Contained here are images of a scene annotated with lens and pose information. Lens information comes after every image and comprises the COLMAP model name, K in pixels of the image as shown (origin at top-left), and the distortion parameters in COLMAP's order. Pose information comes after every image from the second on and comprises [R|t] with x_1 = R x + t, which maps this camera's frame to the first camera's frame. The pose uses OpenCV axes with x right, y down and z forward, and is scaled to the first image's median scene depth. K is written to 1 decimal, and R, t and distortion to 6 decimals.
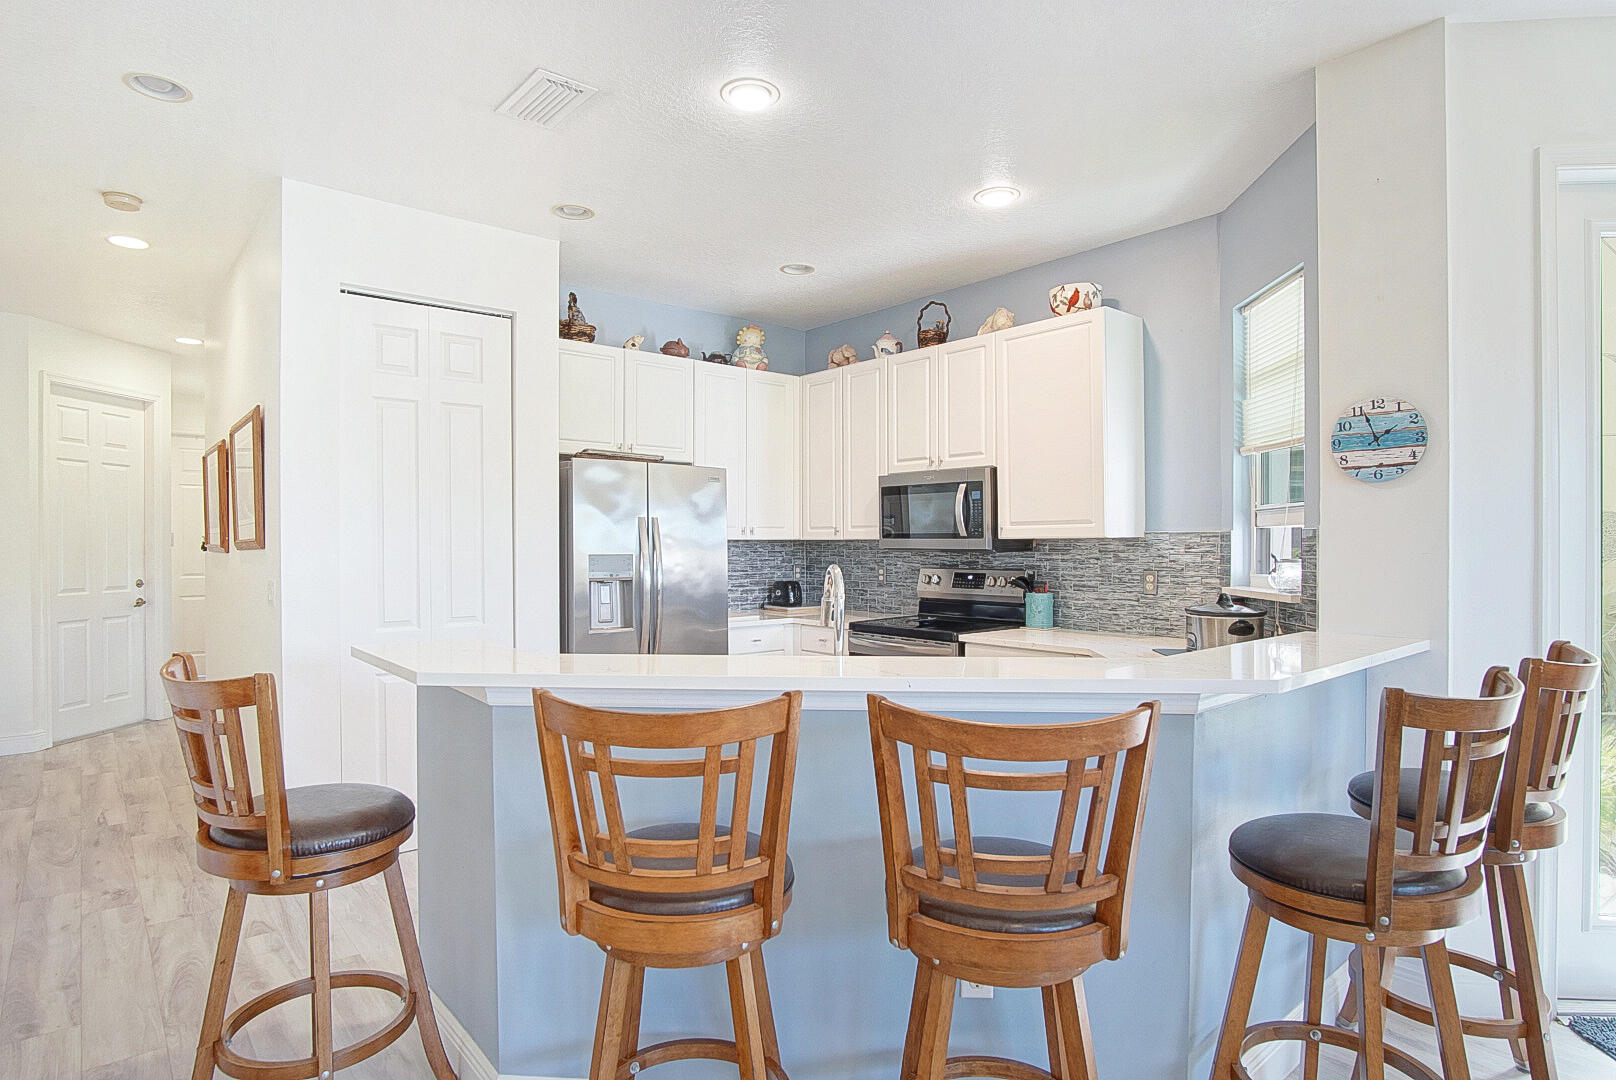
lens RADIAL K [[864.8, 0, 798.6], [0, 864.8, 552.1], [0, 0, 1]] dist [-0.025573, 0.000270]
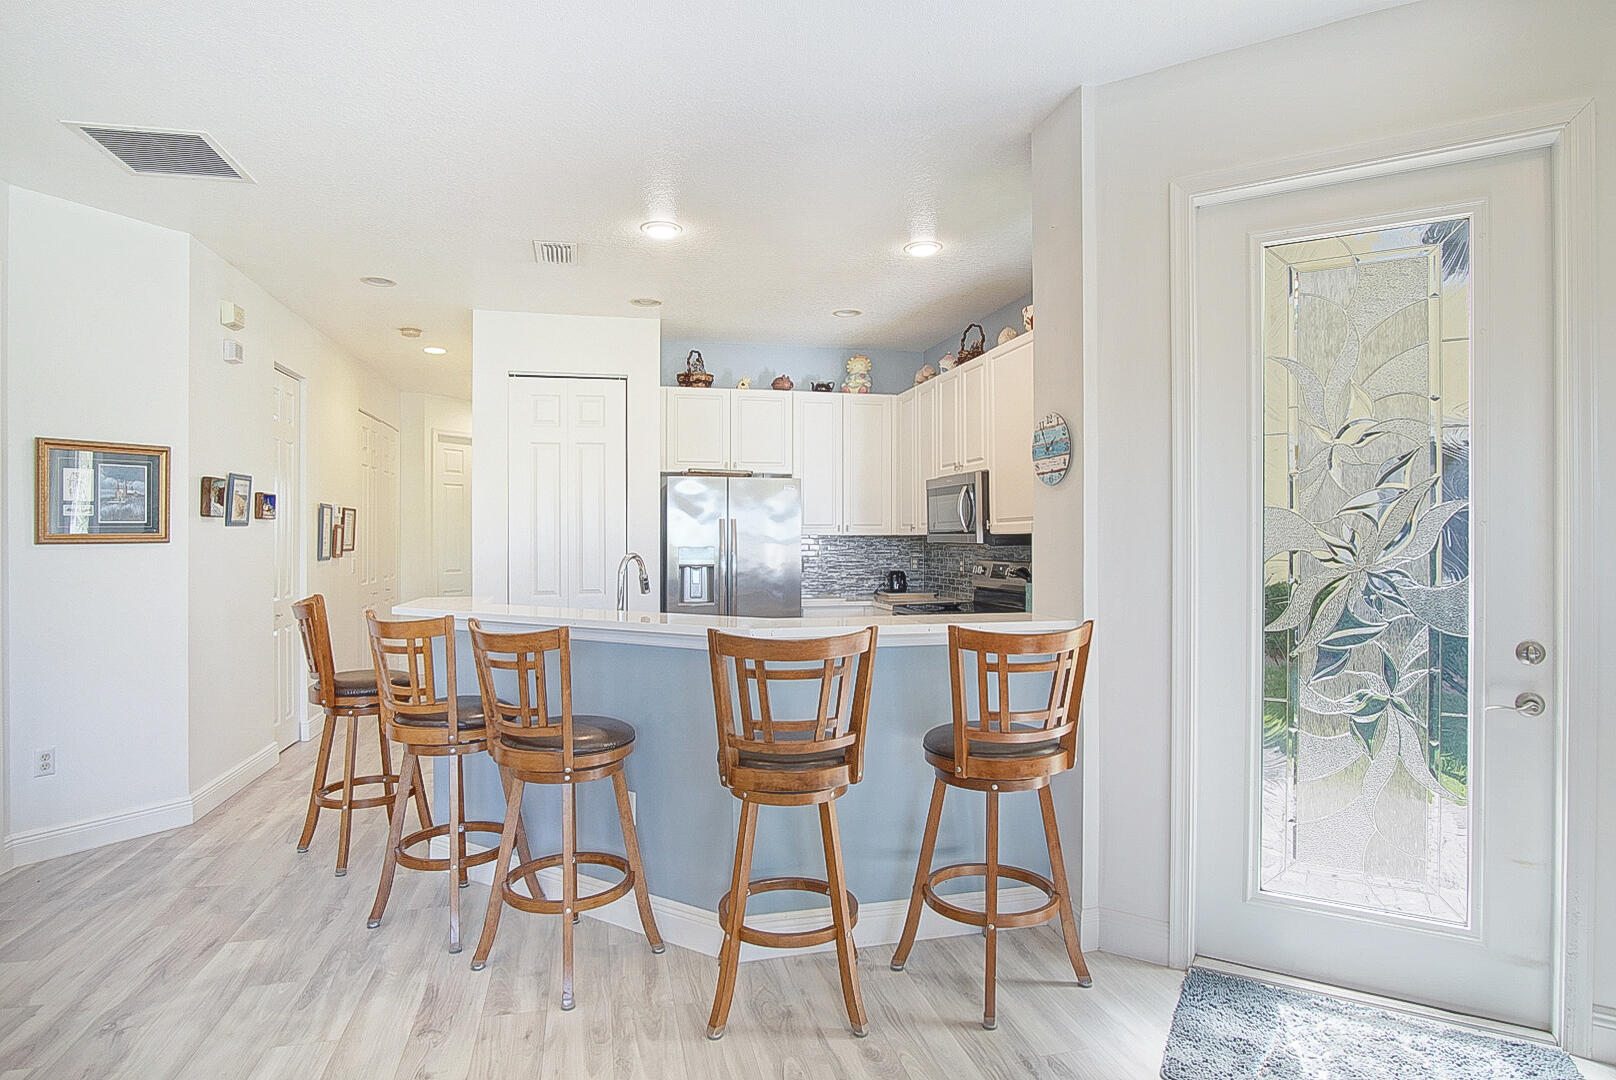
lens RADIAL K [[864.9, 0, 805.0], [0, 864.9, 536.1], [0, 0, 1]] dist [-0.025082, 0.000390]
pose [[0.892194, -0.002026, -0.451648, 0.507532], [-0.004135, 0.999911, -0.012655, 0.002193], [0.451633, 0.013158, 0.892107, -0.115909]]
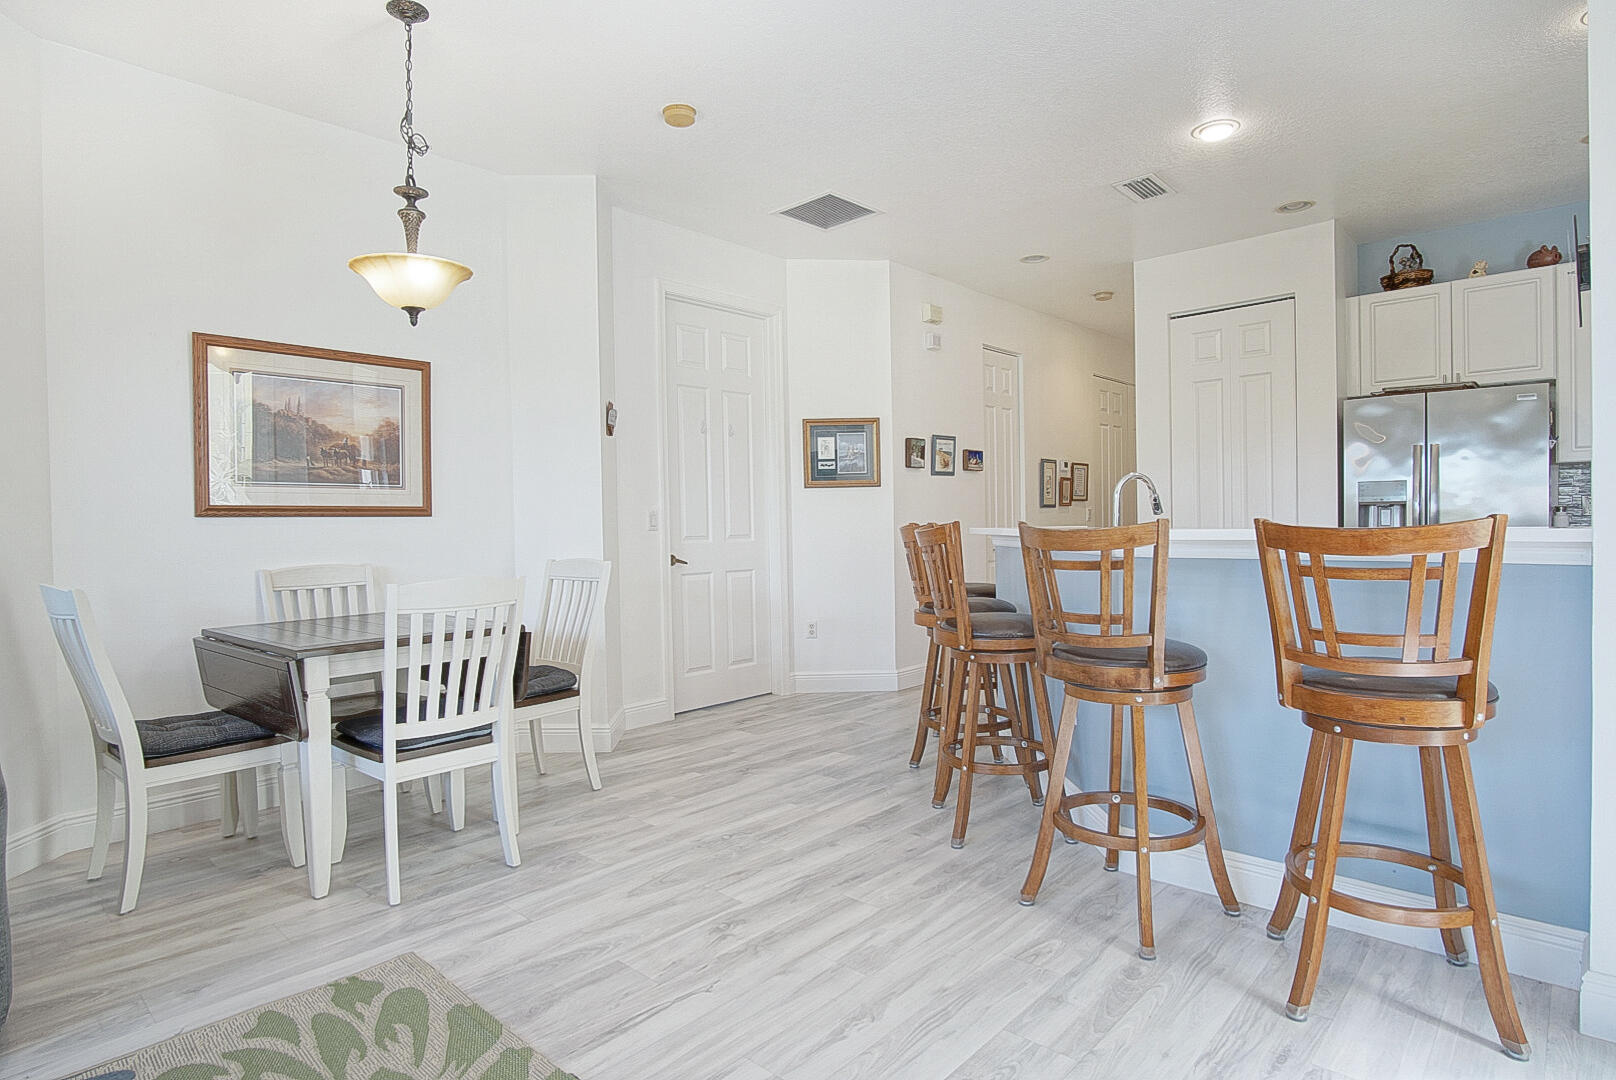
lens RADIAL K [[864.9, 0, 805.0], [0, 864.9, 536.1], [0, 0, 1]] dist [-0.025082, 0.000390]
pose [[0.122014, 0.017624, -0.992372, 0.747925], [0.003138, 0.999830, 0.018142, 0.049160], [0.992523, -0.005328, 0.121938, 0.111635]]
